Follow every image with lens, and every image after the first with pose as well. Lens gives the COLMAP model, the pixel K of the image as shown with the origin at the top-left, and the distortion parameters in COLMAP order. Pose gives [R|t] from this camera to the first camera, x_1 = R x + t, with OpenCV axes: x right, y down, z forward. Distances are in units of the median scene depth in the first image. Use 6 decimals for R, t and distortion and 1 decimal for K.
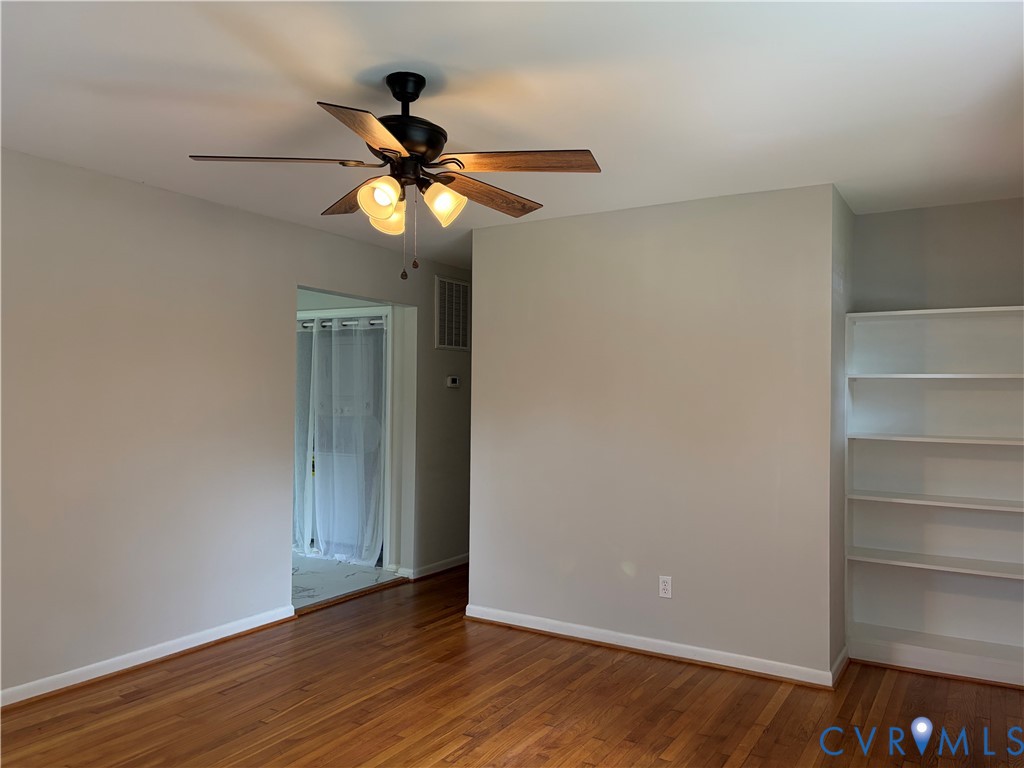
lens RADIAL K [[771.2, 0, 512.0], [0, 771.2, 389.0], [0, 0, 1]] dist [0.069315, -0.080307]
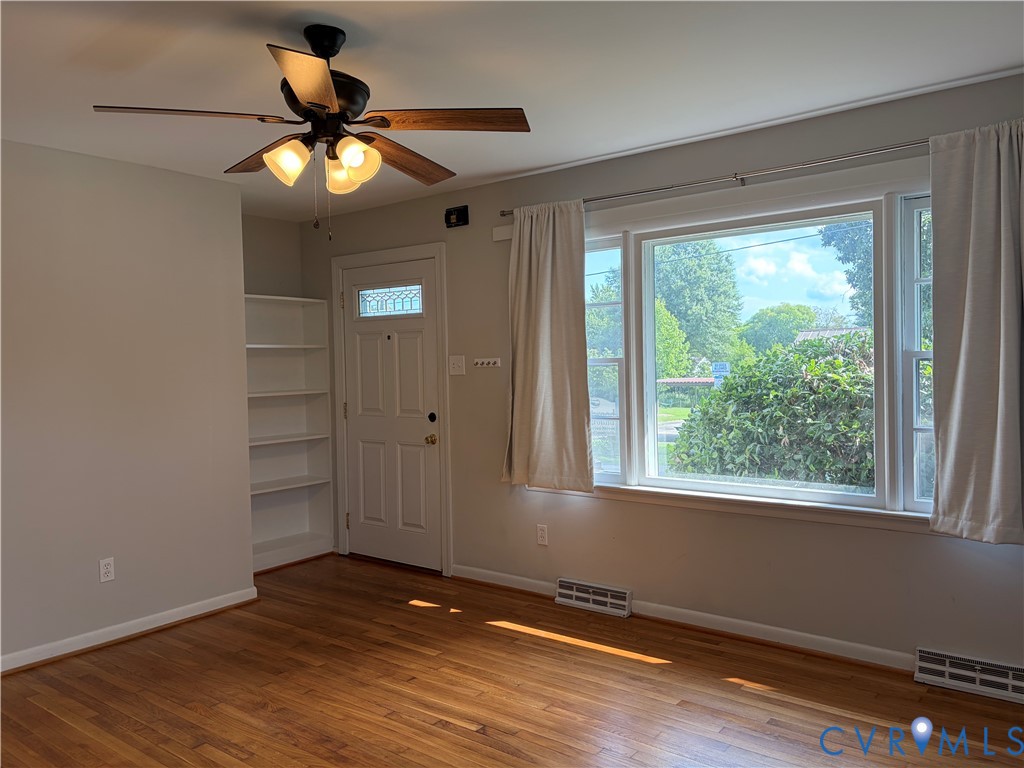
lens RADIAL K [[771.2, 0, 506.7], [0, 771.2, 381.3], [0, 0, 1]] dist [0.069315, -0.080307]
pose [[0.108939, -0.031346, 0.993554, -0.806593], [0.013795, 0.999454, 0.030020, 0.009352], [-0.993953, 0.010436, 0.109312, 0.502252]]
